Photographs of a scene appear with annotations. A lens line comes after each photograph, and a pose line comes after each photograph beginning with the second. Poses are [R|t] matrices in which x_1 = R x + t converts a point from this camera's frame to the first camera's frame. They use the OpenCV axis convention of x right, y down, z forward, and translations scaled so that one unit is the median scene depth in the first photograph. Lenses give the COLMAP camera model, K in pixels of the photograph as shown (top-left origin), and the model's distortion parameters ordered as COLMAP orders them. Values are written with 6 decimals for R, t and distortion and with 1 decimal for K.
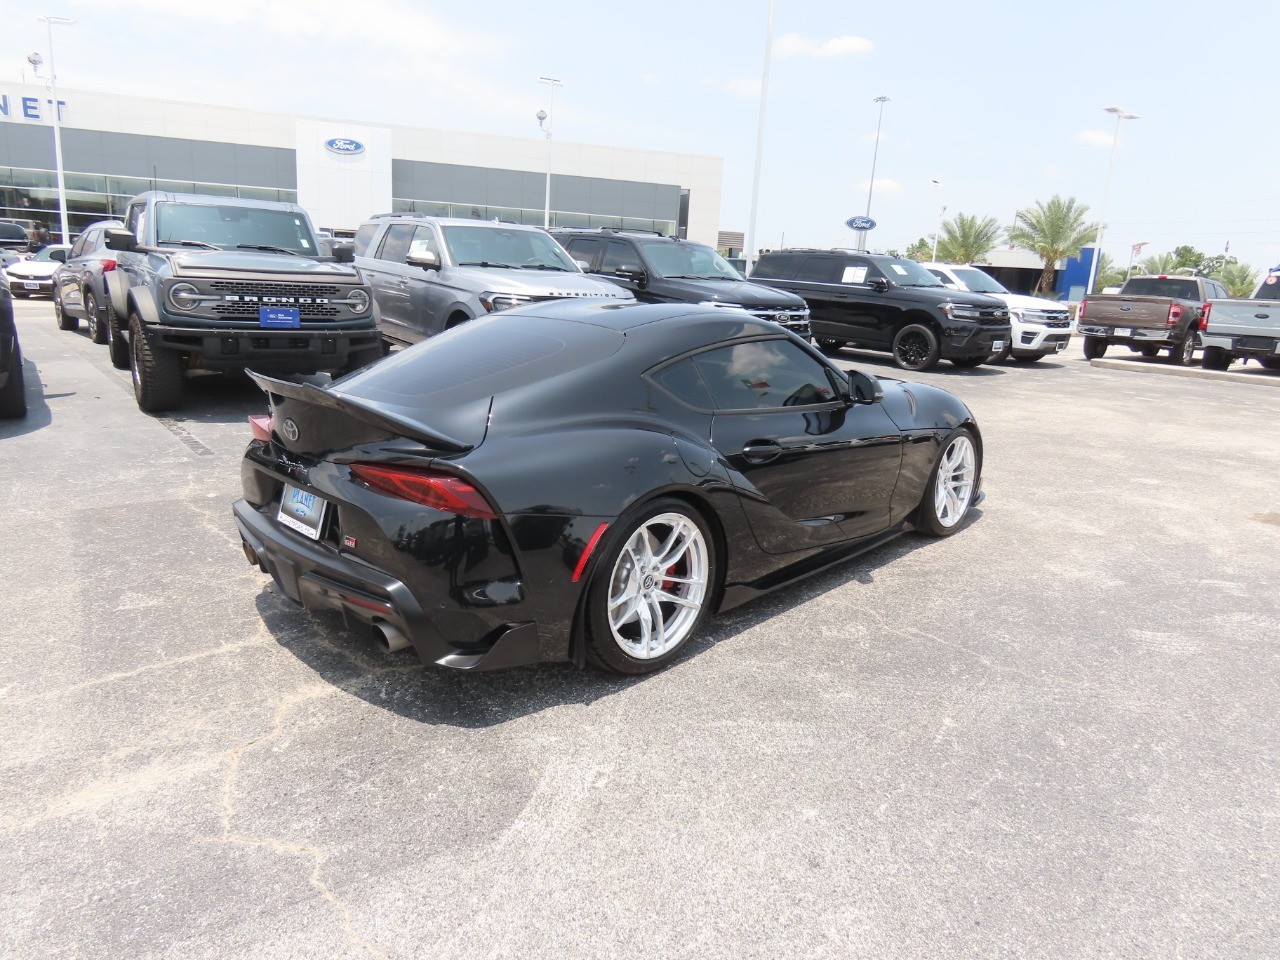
lens RADIAL K [[853.2, 0, 635.1], [0, 853.2, 477.8], [0, 0, 1]] dist [0.003032, -0.002783]
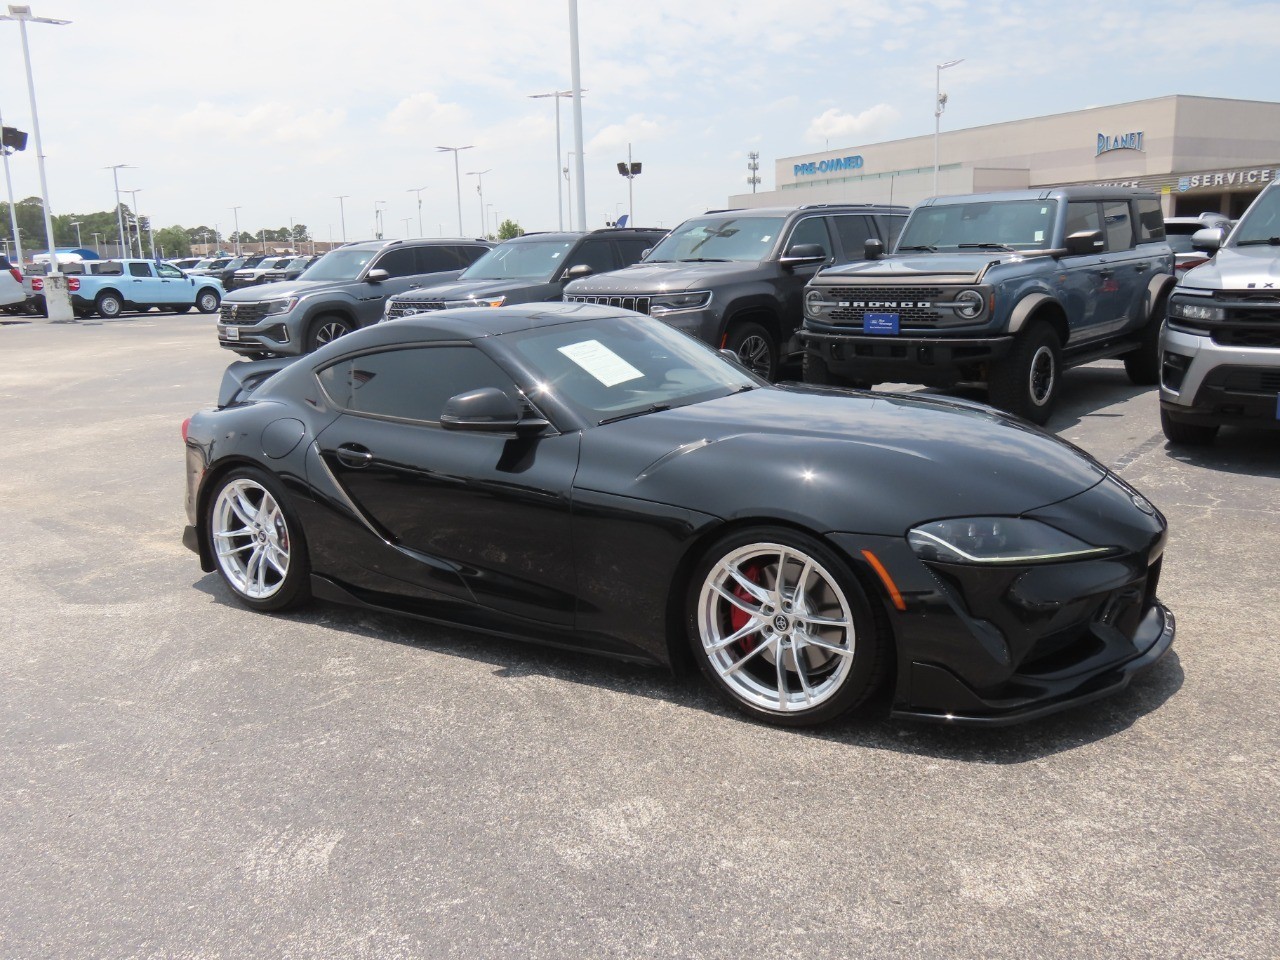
lens RADIAL K [[1101.9, 0, 641.3], [0, 1101.9, 473.7], [0, 0, 1]] dist [-0.019435, -0.001396]
pose [[0.138833, 0.131866, -0.981497, 0.767824], [-0.184103, 0.977255, 0.105254, -0.108990], [0.973053, 0.166084, 0.159952, 0.597838]]
